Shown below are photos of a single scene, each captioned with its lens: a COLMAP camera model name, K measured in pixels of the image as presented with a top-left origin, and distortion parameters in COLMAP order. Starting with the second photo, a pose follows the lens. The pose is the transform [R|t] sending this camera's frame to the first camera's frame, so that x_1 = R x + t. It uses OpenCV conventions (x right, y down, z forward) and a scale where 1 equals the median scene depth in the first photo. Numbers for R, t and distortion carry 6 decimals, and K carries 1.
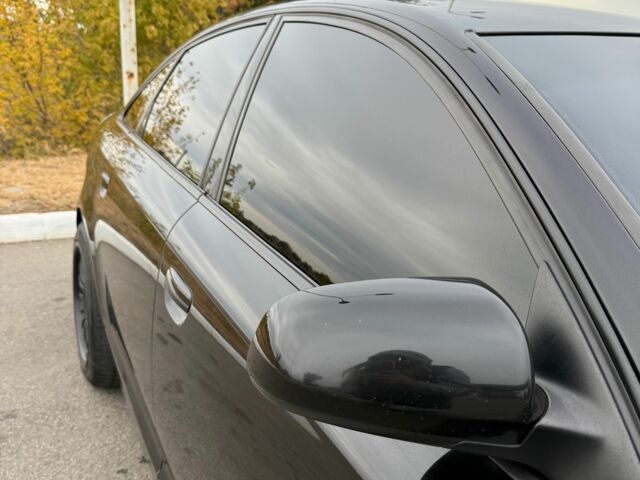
lens RADIAL K [[598.3, 0, 320.0], [0, 598.3, 240.0], [0, 0, 1]] dist [0.137679, -0.308704]
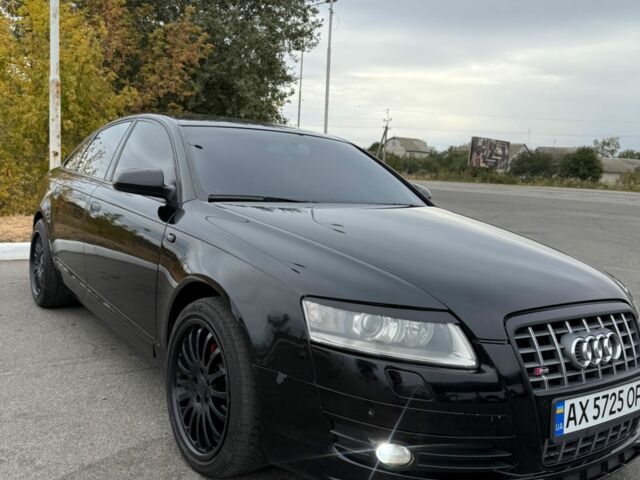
lens RADIAL K [[598.3, 0, 320.0], [0, 598.3, 240.0], [0, 0, 1]] dist [0.137679, -0.308704]
pose [[0.989939, -0.007732, 0.141281, 0.047591], [0.028733, 0.988686, -0.147220, 0.078129], [-0.138544, 0.149798, 0.978962, -0.222936]]
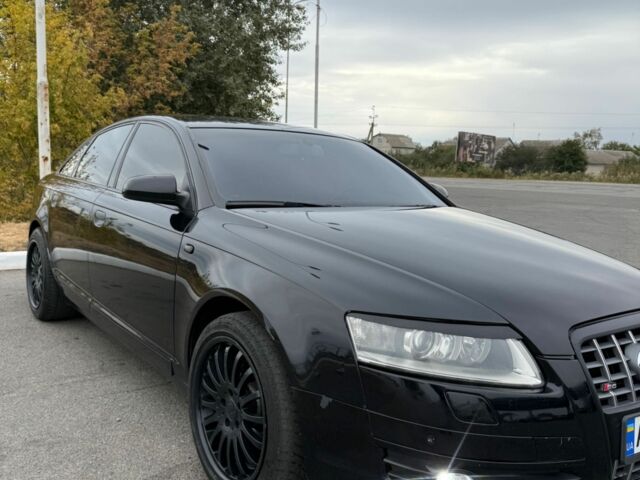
lens RADIAL K [[598.3, 0, 320.0], [0, 598.3, 240.0], [0, 0, 1]] dist [0.137679, -0.308704]
pose [[0.986223, -0.032233, 0.162250, 0.034289], [0.055798, 0.988171, -0.142848, 0.071742], [-0.155726, 0.149934, 0.976355, -0.206781]]
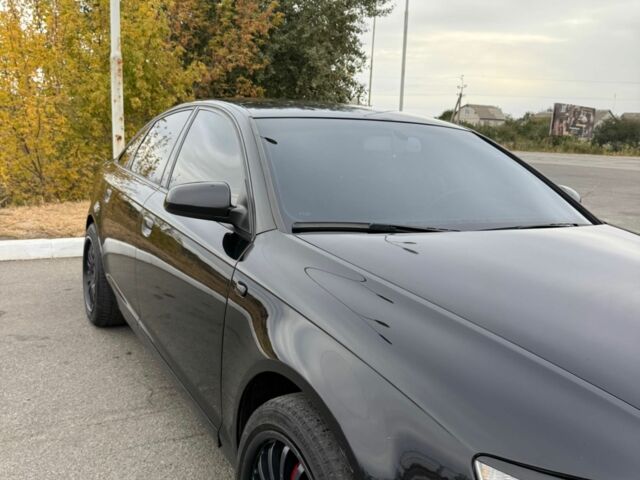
lens RADIAL K [[598.3, 0, 320.0], [0, 598.3, 240.0], [0, 0, 1]] dist [0.137679, -0.308704]
pose [[0.999497, -0.009435, 0.030279, 0.039529], [0.012468, 0.994746, -0.101609, 0.042993], [-0.029161, 0.101936, 0.994363, -0.145222]]
